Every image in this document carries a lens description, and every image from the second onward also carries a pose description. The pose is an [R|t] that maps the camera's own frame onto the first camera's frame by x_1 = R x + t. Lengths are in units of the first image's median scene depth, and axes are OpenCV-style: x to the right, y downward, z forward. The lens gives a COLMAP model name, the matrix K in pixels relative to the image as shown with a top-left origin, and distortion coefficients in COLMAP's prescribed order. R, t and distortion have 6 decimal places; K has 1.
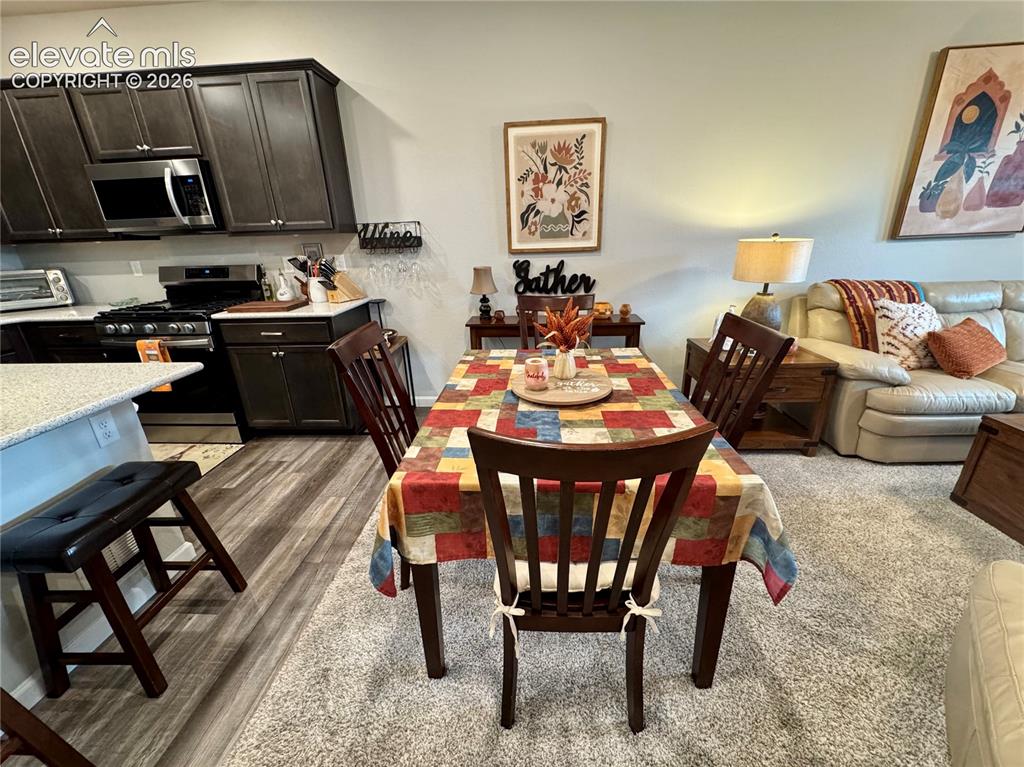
lens RADIAL K [[406.6, 0, 512.2], [0, 406.6, 383.7], [0, 0, 1]] dist [-0.002156, -0.000194]
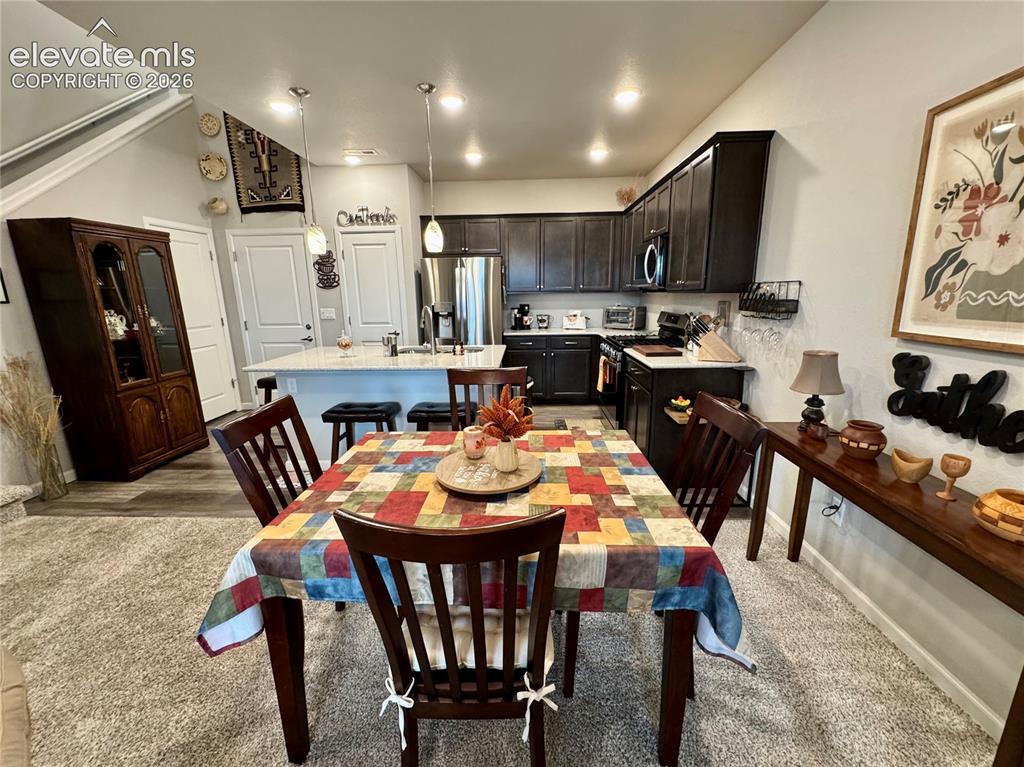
lens RADIAL K [[406.6, 0, 513.9], [0, 406.6, 383.0], [0, 0, 1]] dist [-0.002156, -0.000194]
pose [[0.026997, 0.249250, -0.968063, 0.582390], [-0.331338, 0.915902, 0.226579, -0.242889], [0.943126, 0.314639, 0.107313, 0.526792]]
